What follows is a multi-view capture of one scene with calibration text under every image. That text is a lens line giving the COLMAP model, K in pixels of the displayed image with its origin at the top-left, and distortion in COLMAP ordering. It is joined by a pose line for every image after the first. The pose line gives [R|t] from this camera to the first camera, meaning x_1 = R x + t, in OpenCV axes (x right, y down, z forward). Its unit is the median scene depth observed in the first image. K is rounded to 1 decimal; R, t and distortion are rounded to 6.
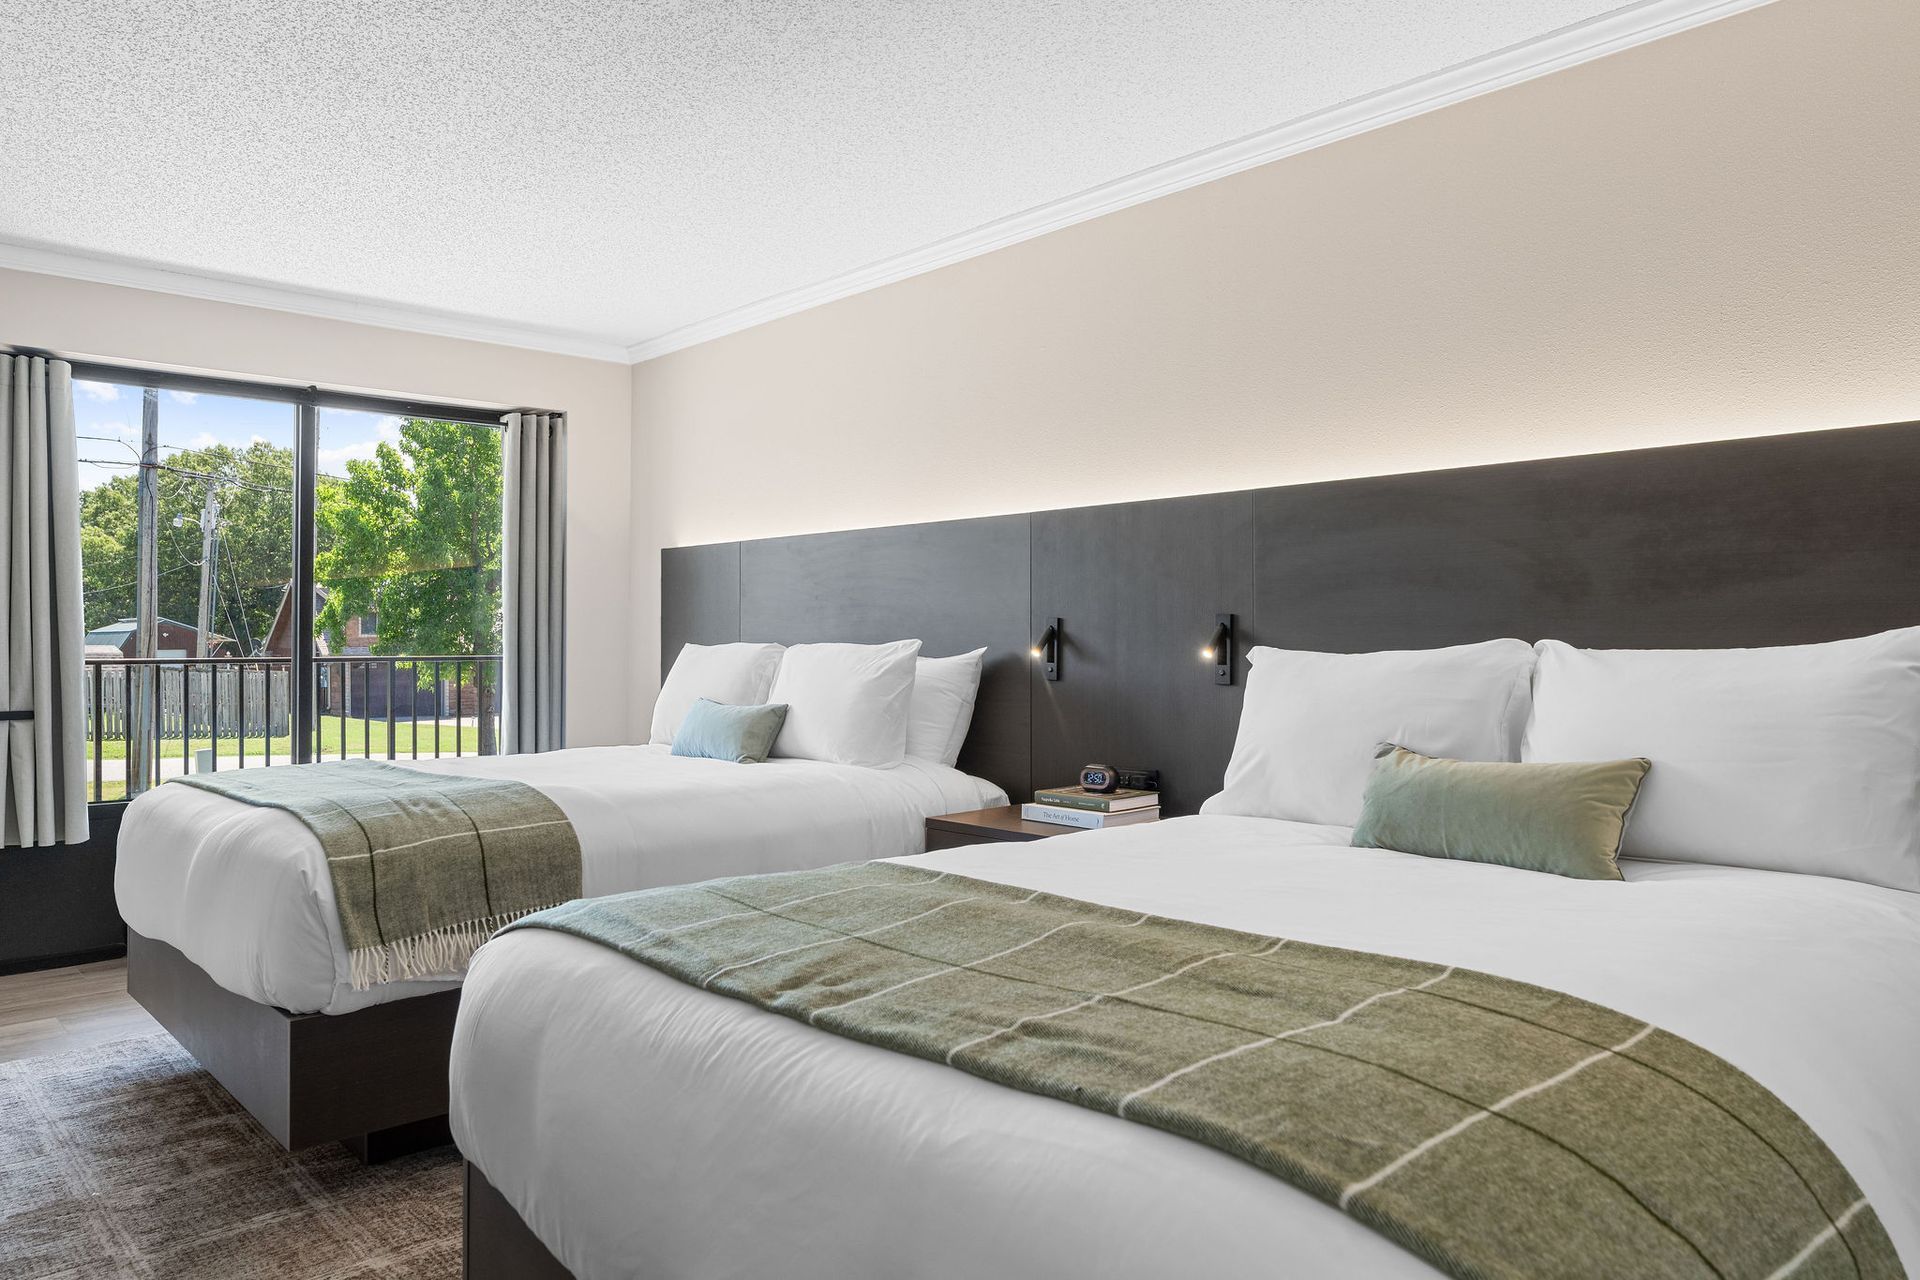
lens RADIAL K [[1280.6, 0, 960.0], [0, 1280.6, 640.0], [0, 0, 1]] dist [0.003889, 0.002482]
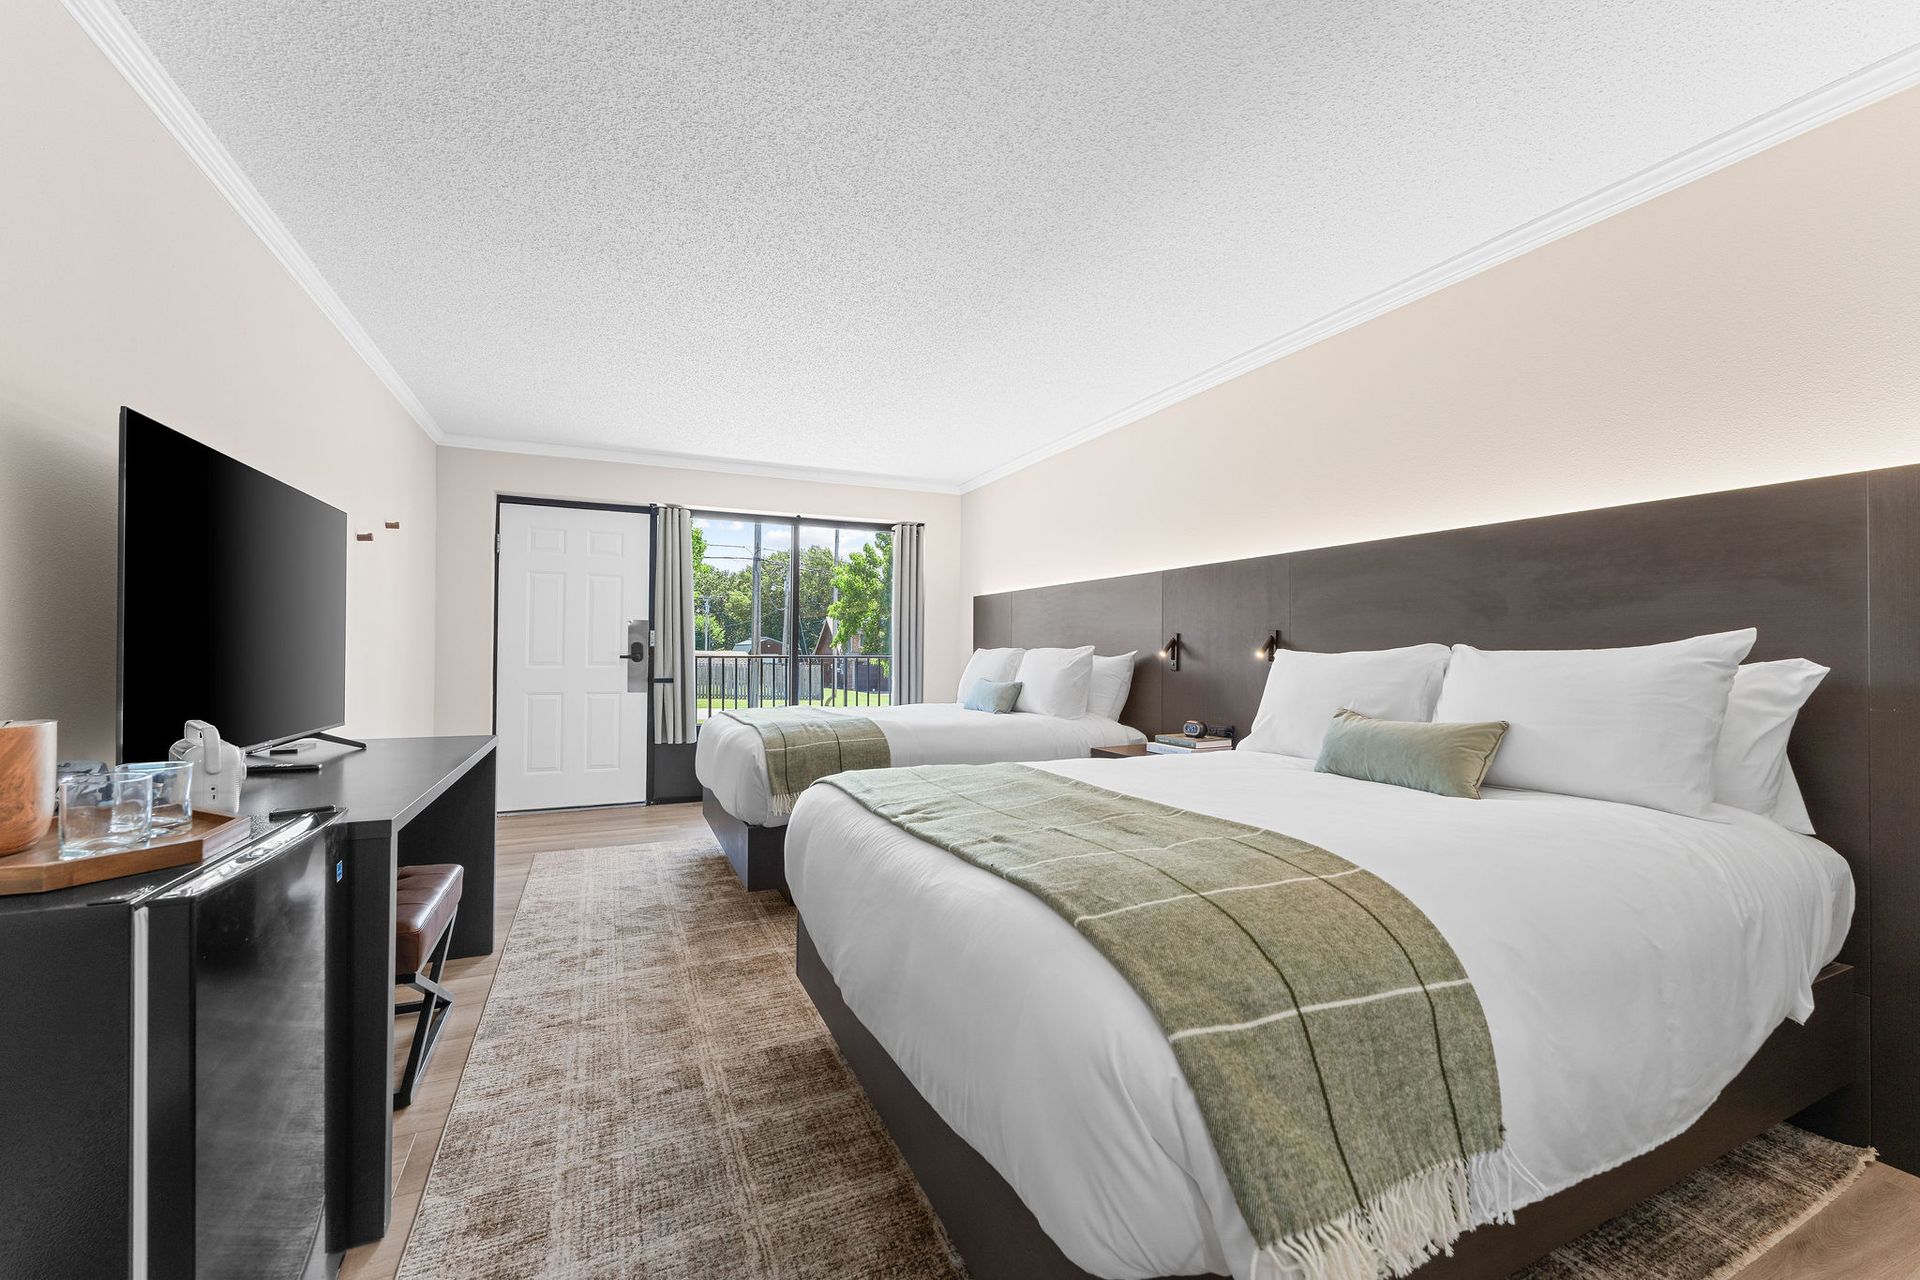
lens RADIAL K [[758.6, 0, 959.0], [0, 758.6, 647.5], [0, 0, 1]] dist [-0.001174, -0.000122]
pose [[0.950536, 0.005392, -0.310569, 0.162380], [-0.007006, 0.999967, -0.004083, 0.010853], [0.310537, 0.006057, 0.950542, -0.044665]]
